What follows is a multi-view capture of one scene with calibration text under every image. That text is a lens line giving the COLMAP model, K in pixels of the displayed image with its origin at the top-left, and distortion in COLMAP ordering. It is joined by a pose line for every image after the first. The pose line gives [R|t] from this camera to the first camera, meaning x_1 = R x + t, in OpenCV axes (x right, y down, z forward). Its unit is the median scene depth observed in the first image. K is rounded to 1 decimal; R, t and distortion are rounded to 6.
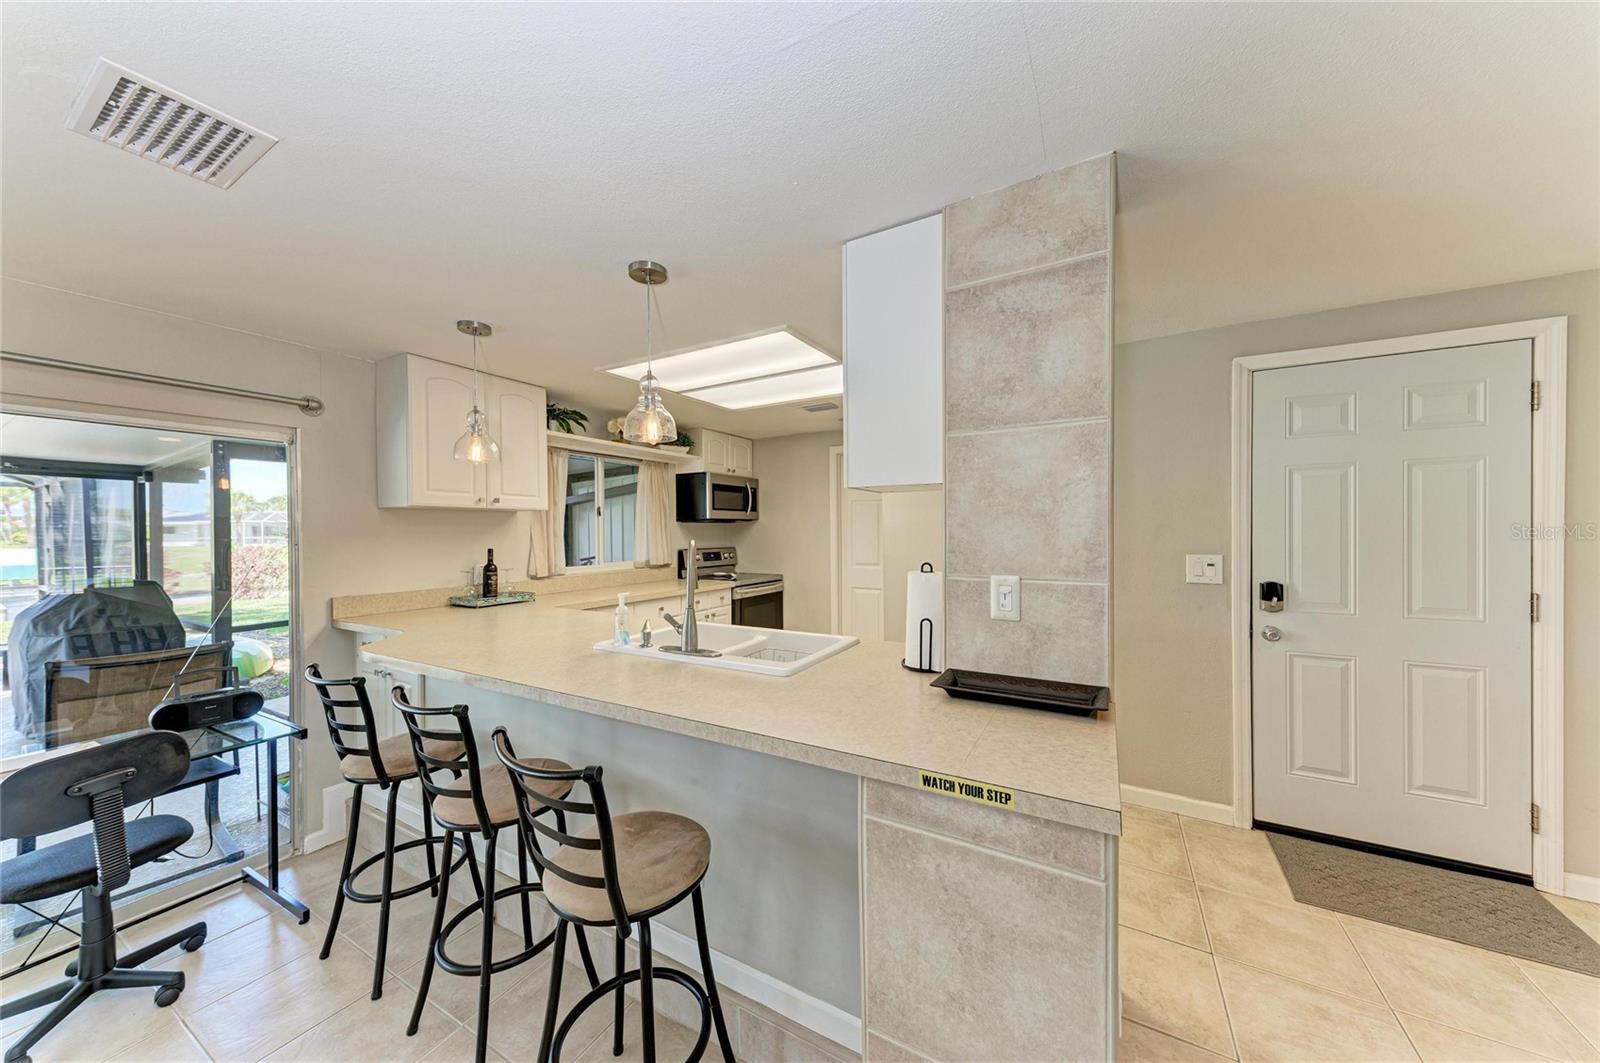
lens RADIAL K [[539.3, 0, 799.5], [0, 539.3, 536.3], [0, 0, 1]] dist [0.020051, -0.003521]
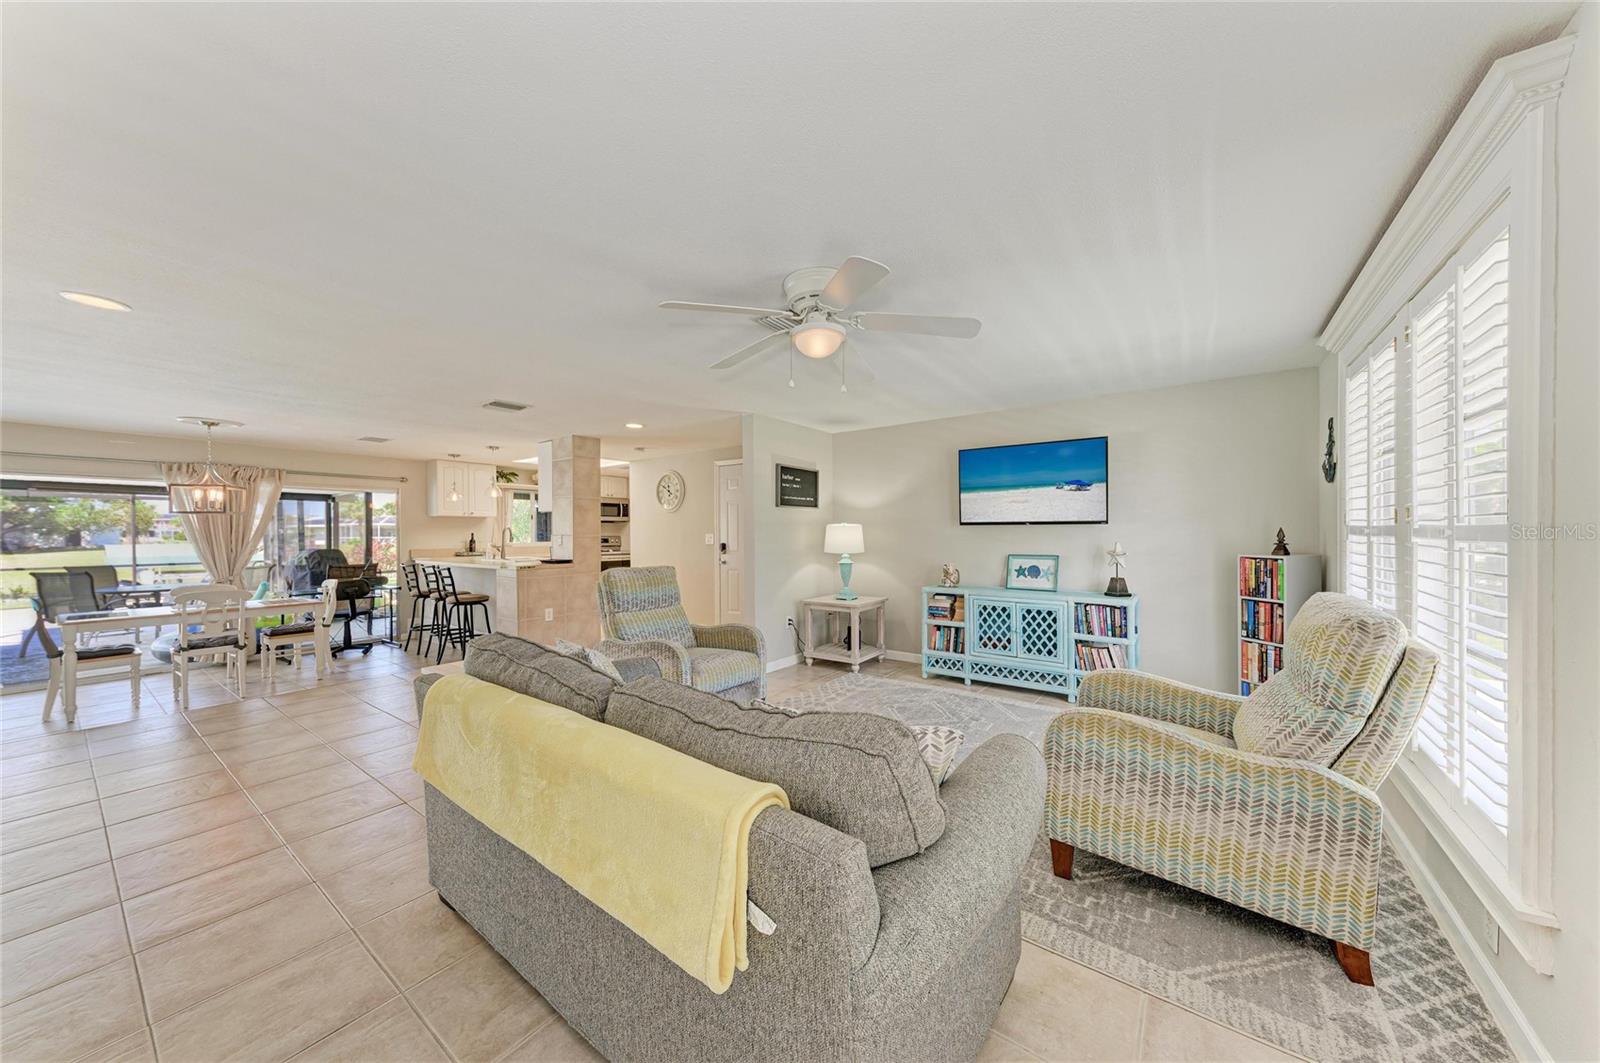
lens RADIAL K [[539.3, 0, 804.4], [0, 539.3, 539.4], [0, 0, 1]] dist [0.020051, -0.003521]
pose [[0.993645, 0.002994, -0.112516, 1.170475], [-0.002908, 0.999995, 0.000929, 0.045603], [0.112518, -0.000596, 0.993650, -1.233762]]
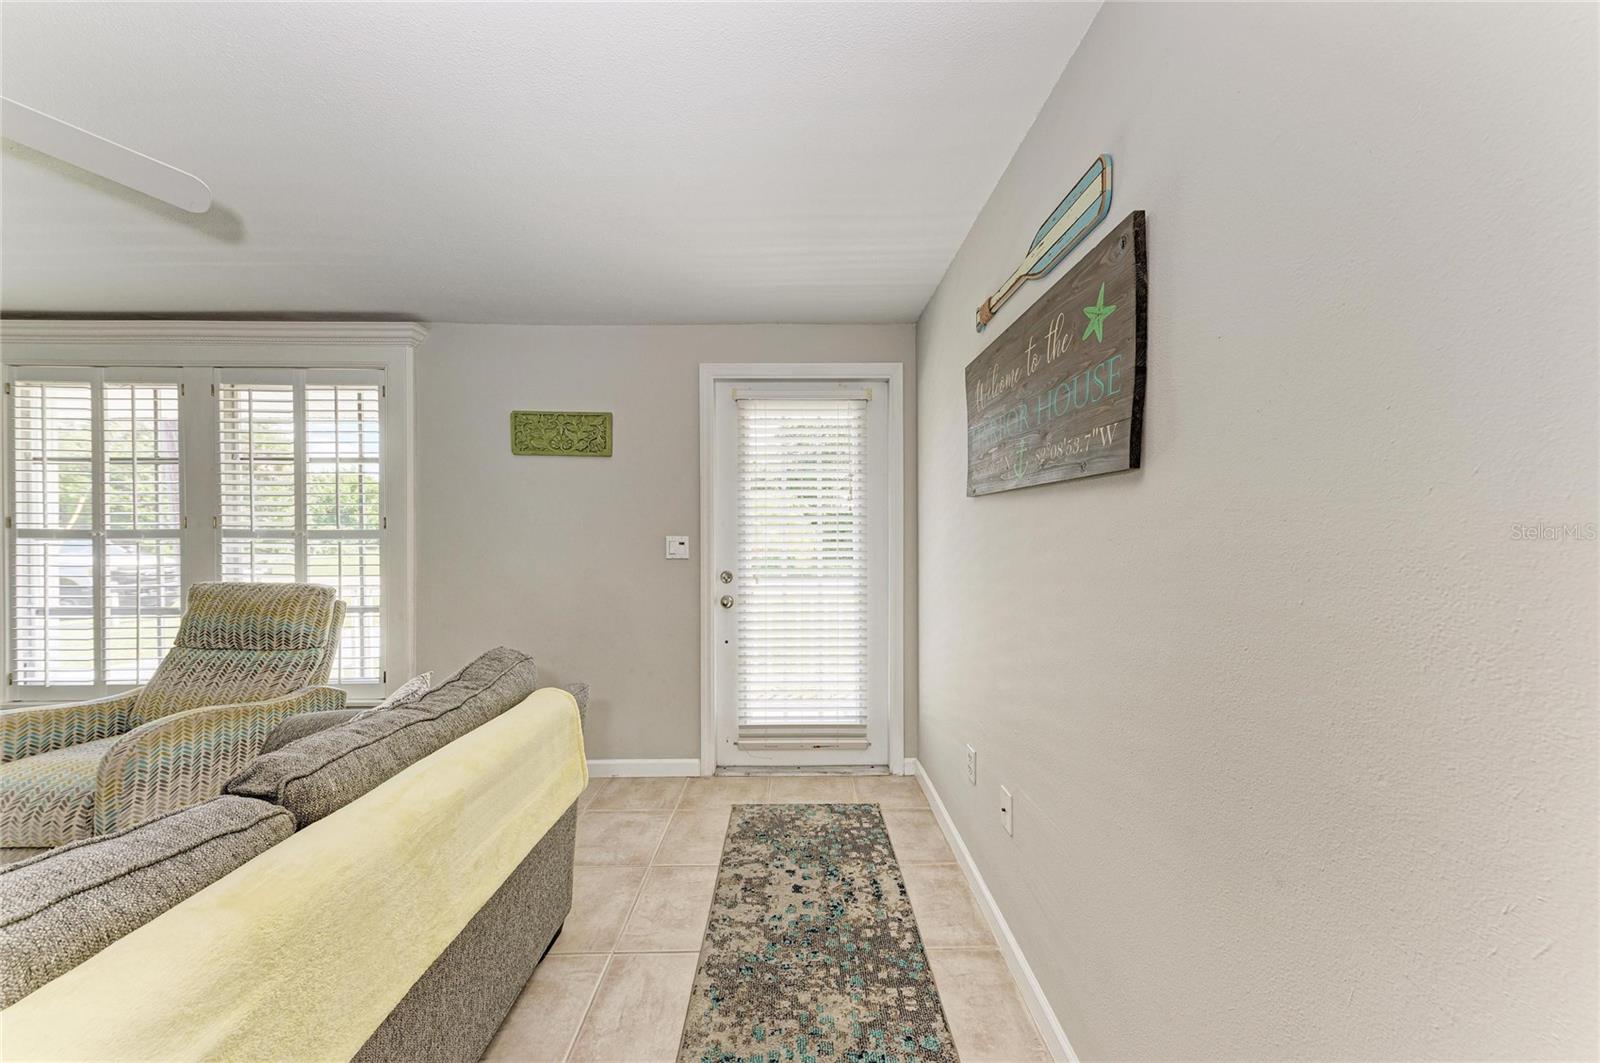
lens RADIAL K [[539.3, 0, 799.6], [0, 539.3, 533.7], [0, 0, 1]] dist [0.020051, -0.003521]
pose [[-0.497822, 0.002055, 0.867277, 0.597141], [0.017311, 0.999822, 0.007567, 0.043662], [-0.867106, 0.018781, -0.497769, -0.909136]]
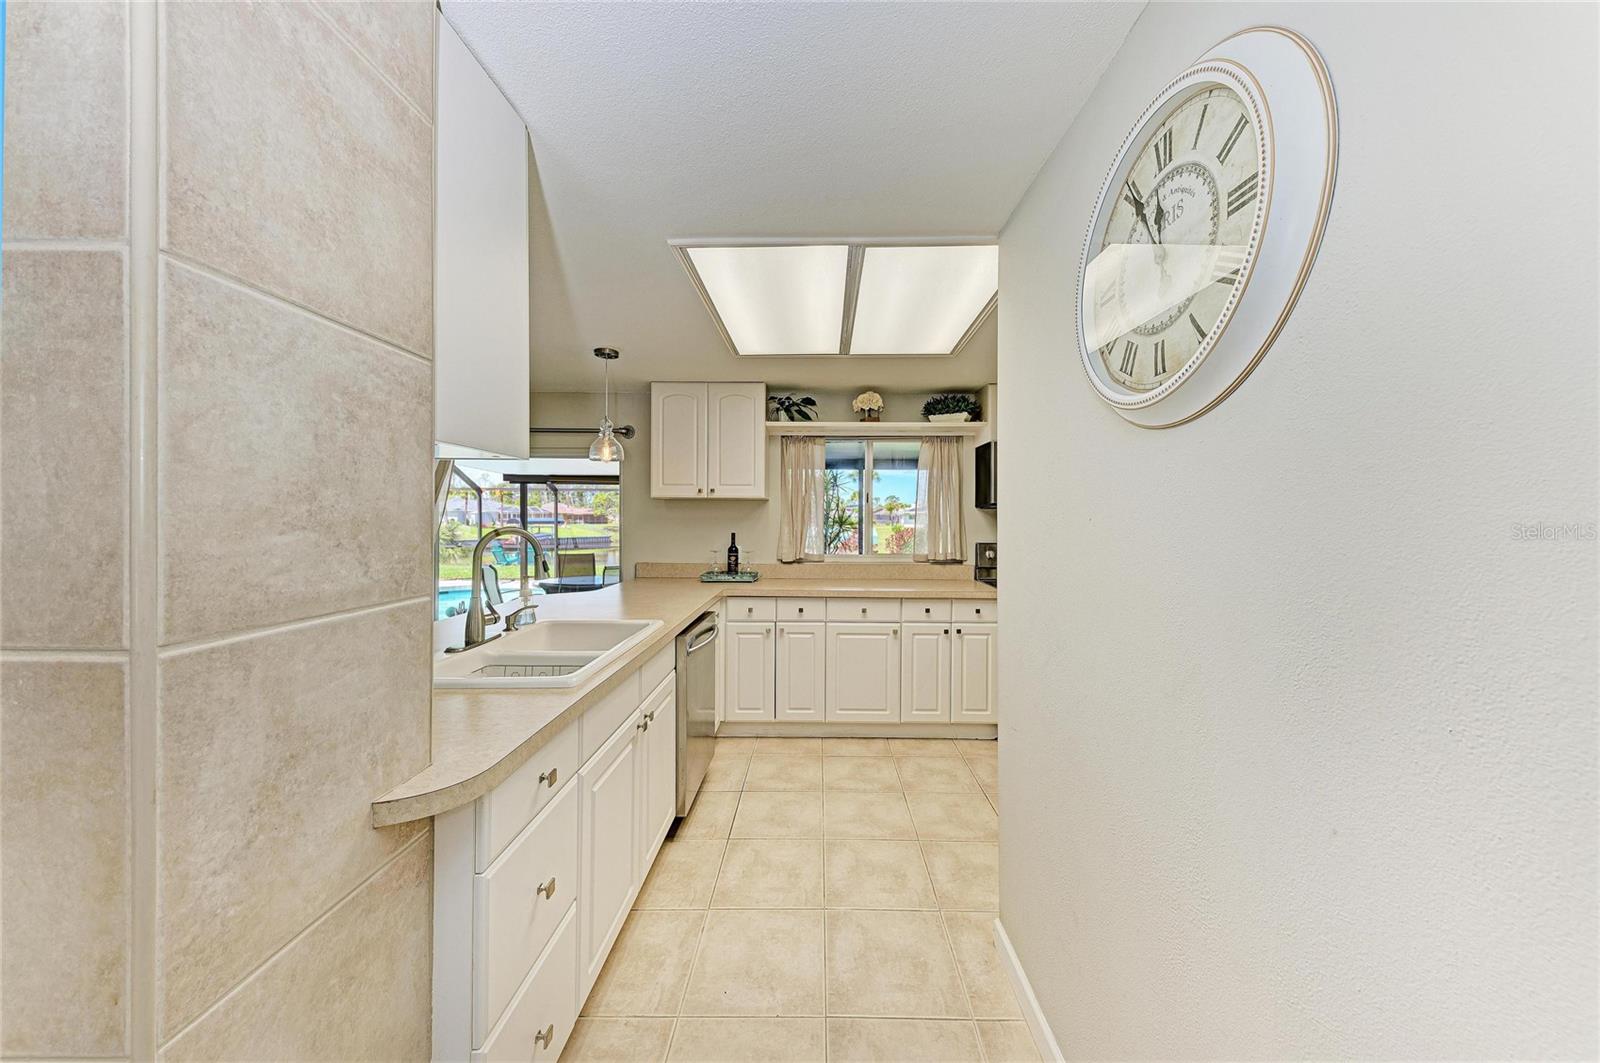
lens RADIAL K [[539.3, 0, 819.5], [0, 539.3, 522.6], [0, 0, 1]] dist [0.020051, -0.003521]
pose [[0.489511, 0.016023, -0.871850, 0.522961], [-0.019031, 0.999789, 0.007690, -0.010696], [0.871789, 0.012828, 0.489713, 0.604777]]
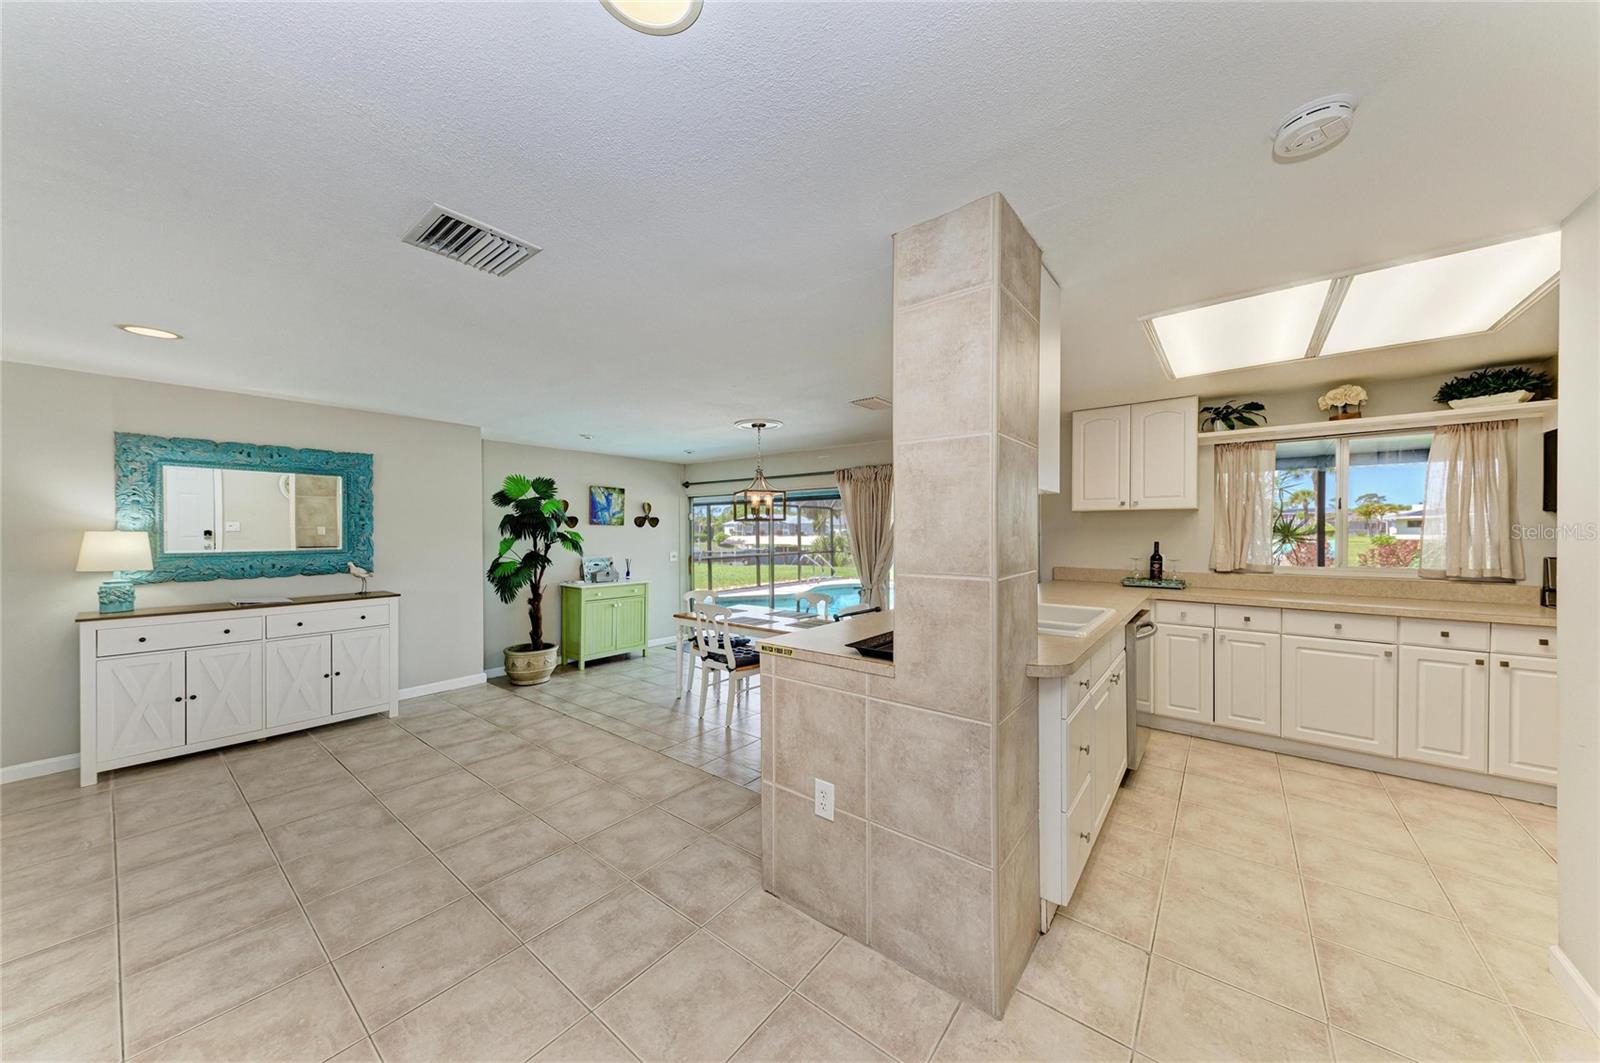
lens RADIAL K [[539.3, 0, 795.4], [0, 539.3, 536.6], [0, 0, 1]] dist [0.020051, -0.003521]
pose [[-0.162090, 0.020518, -0.986563, 0.765373], [-0.007308, 0.999731, 0.021993, -0.009423], [0.986749, 0.010775, -0.161897, 0.404832]]
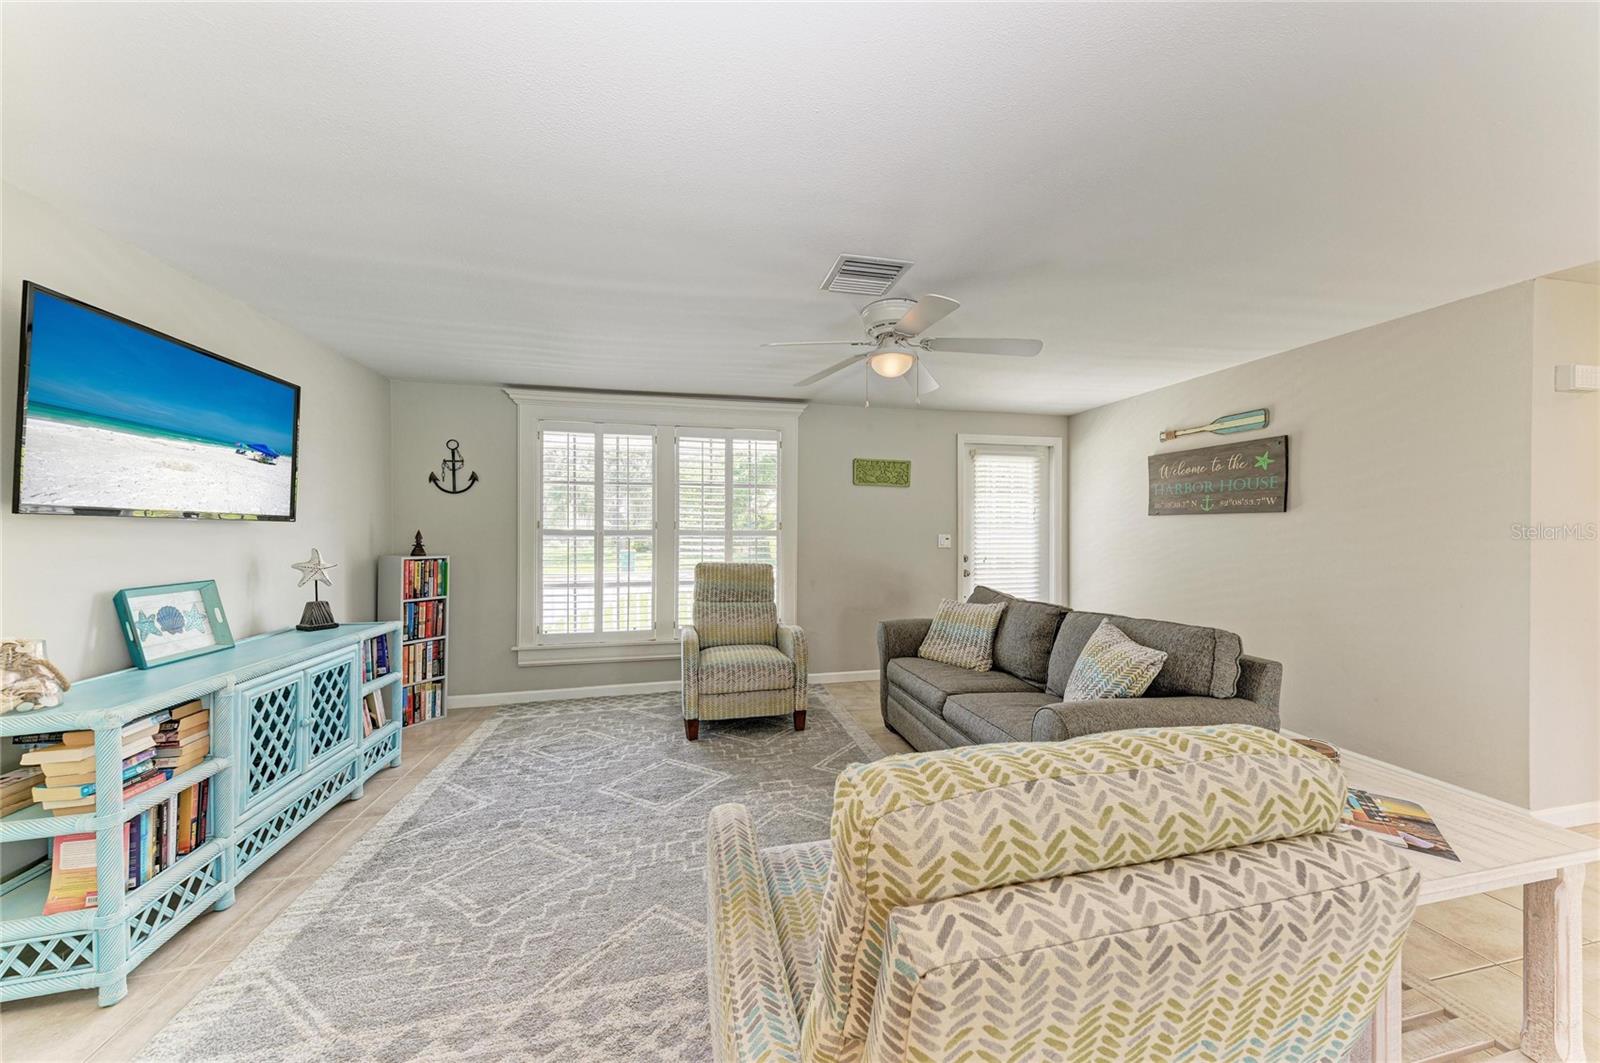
lens RADIAL K [[539.3, 0, 801.2], [0, 539.3, 535.9], [0, 0, 1]] dist [0.020051, -0.003521]
pose [[-0.668990, 0.000591, 0.743271, 0.615221], [0.014570, 0.999818, 0.012319, 0.030736], [-0.743129, 0.019071, -0.668877, 0.079958]]
